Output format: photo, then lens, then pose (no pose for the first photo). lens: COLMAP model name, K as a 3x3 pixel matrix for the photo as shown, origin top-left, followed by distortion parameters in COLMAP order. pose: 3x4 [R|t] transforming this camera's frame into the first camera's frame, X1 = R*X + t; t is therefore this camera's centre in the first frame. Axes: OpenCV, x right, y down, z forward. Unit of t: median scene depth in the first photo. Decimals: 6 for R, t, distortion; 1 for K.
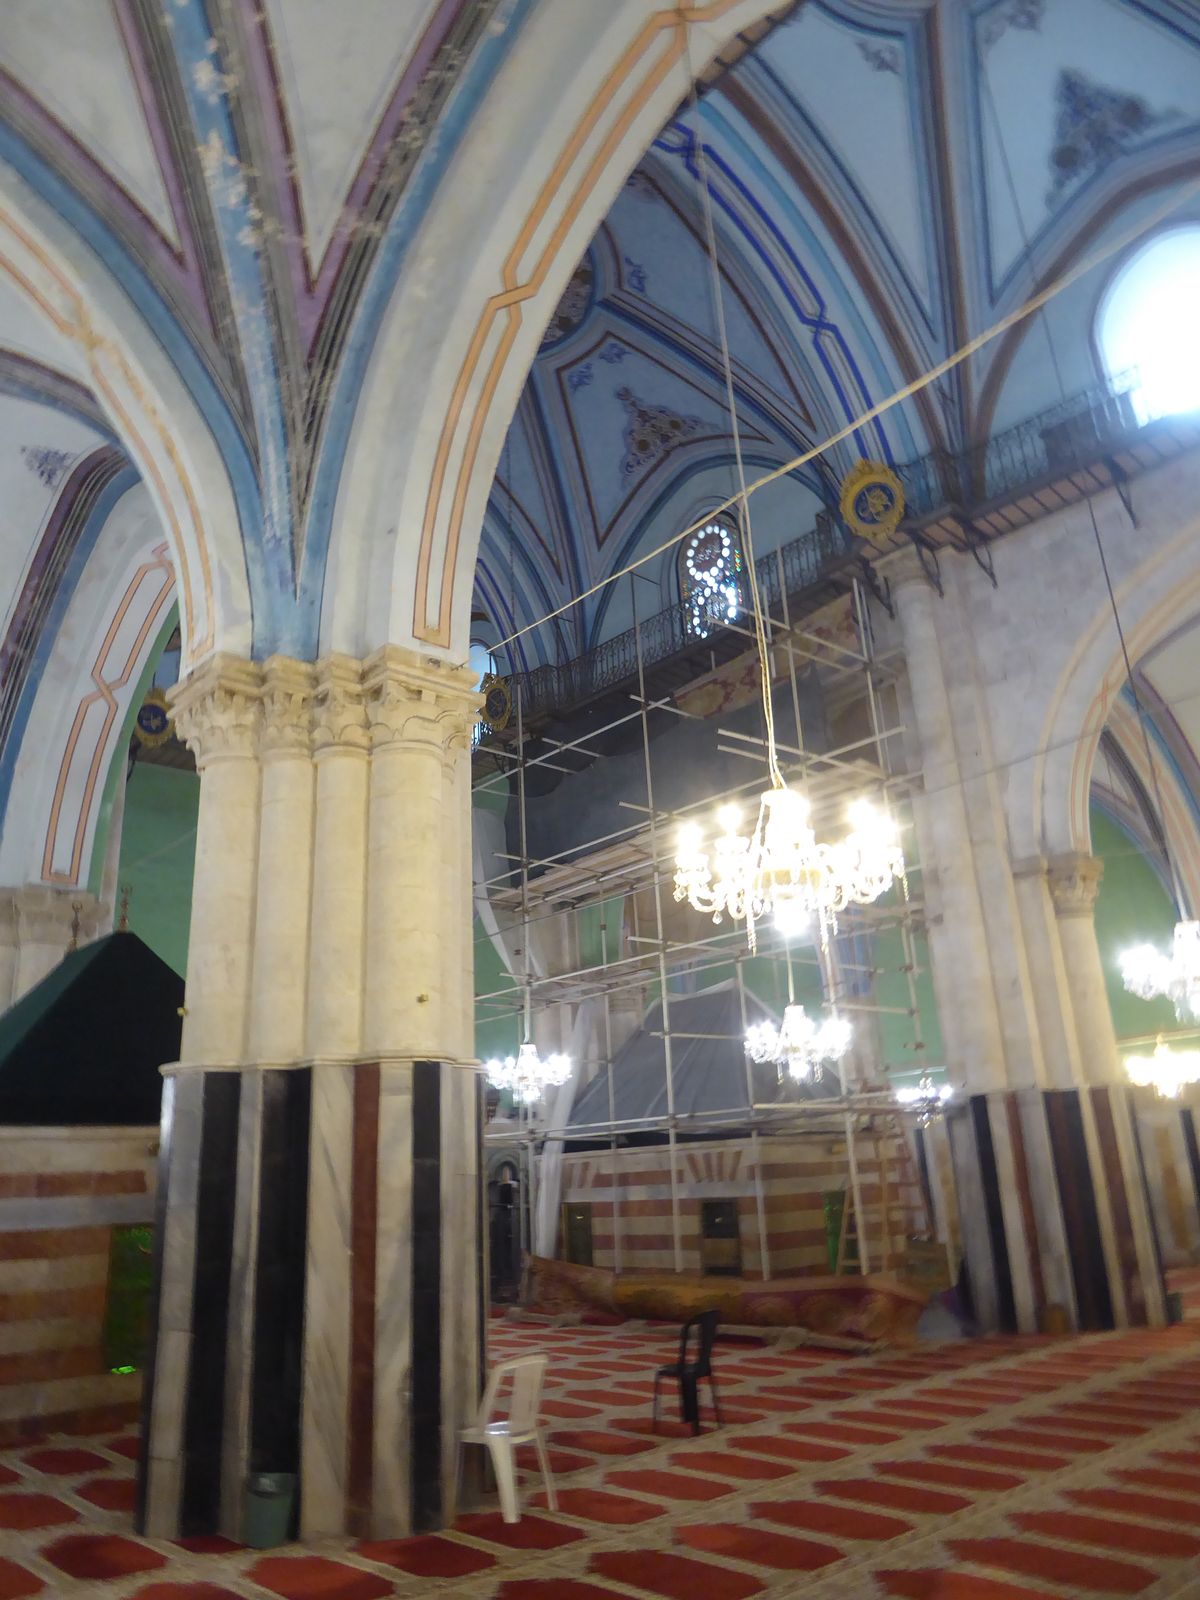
lens RADIAL K [[1126.4, 0, 600.0], [0, 1126.4, 800.0], [0, 0, 1]] dist [-0.029913, 0.003746]
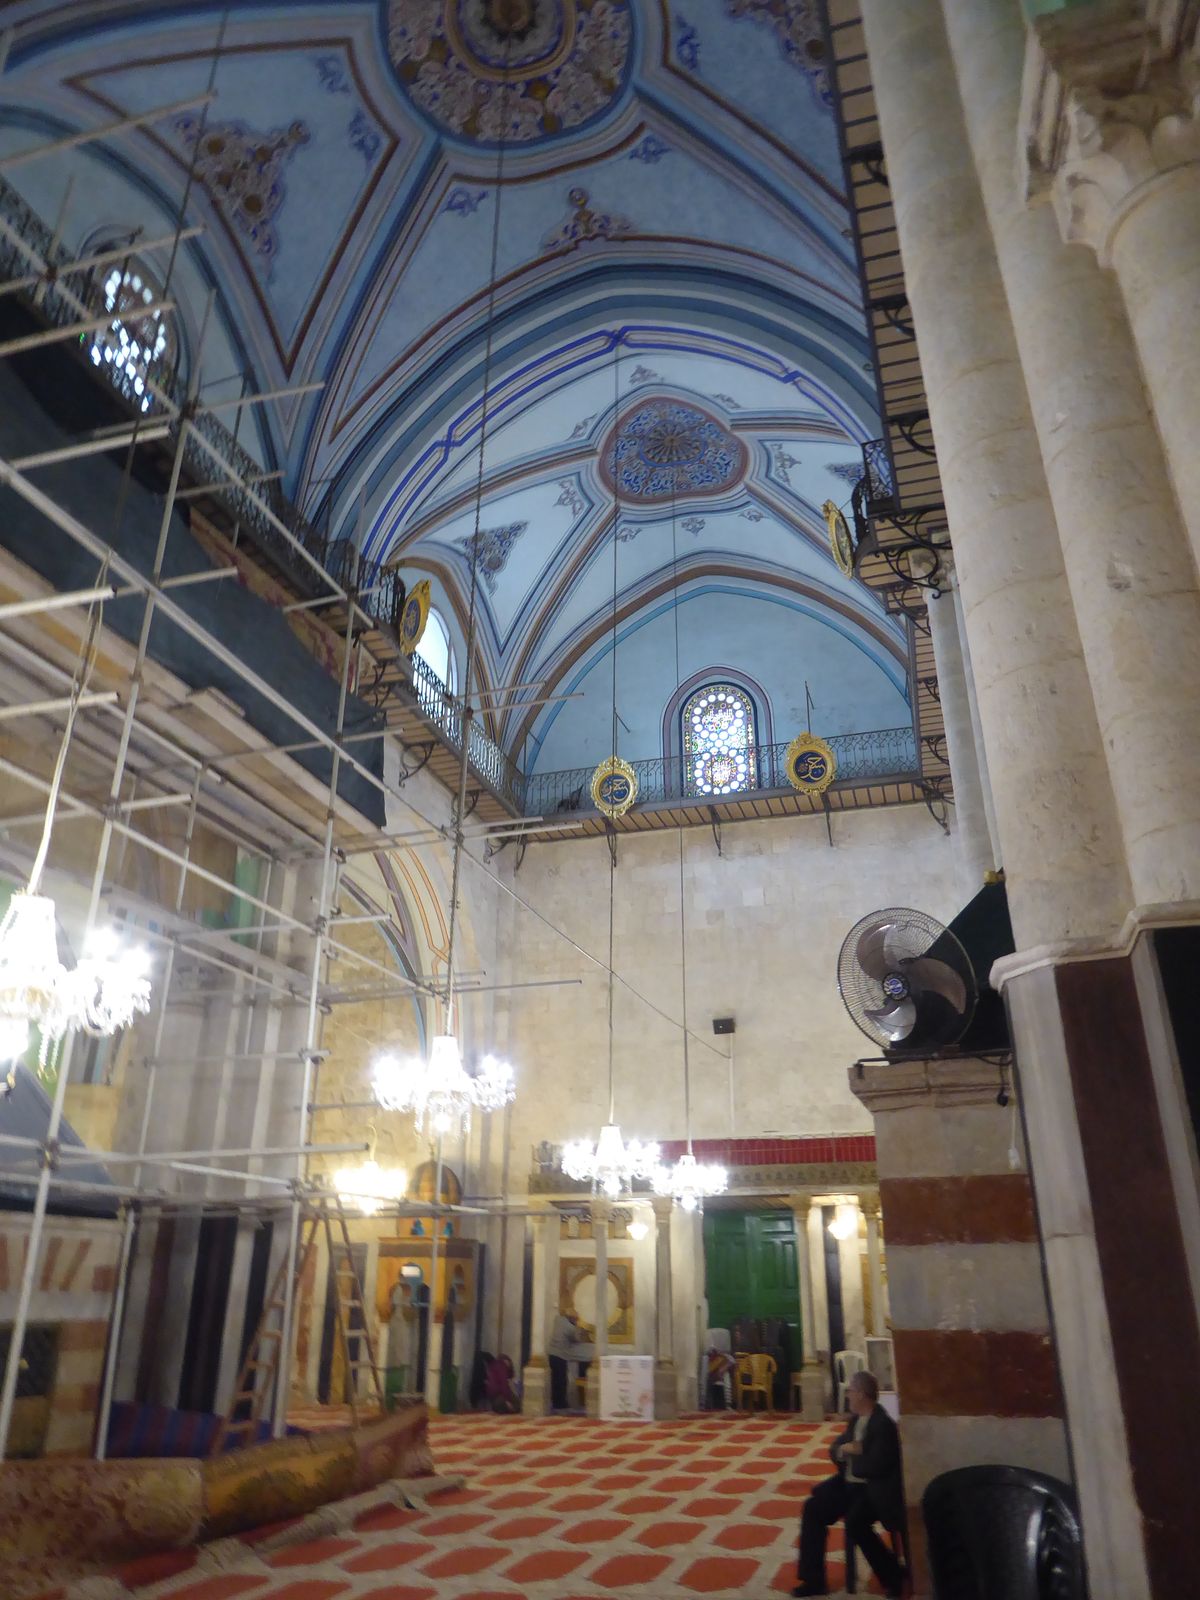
lens RADIAL K [[1126.4, 0, 600.0], [0, 1126.4, 800.0], [0, 0, 1]] dist [-0.029913, 0.003746]
pose [[-0.505599, 0.387378, 0.770914, -0.562969], [-0.253750, 0.787248, -0.562006, 0.391247], [-0.824609, -0.479769, -0.299735, 1.063140]]
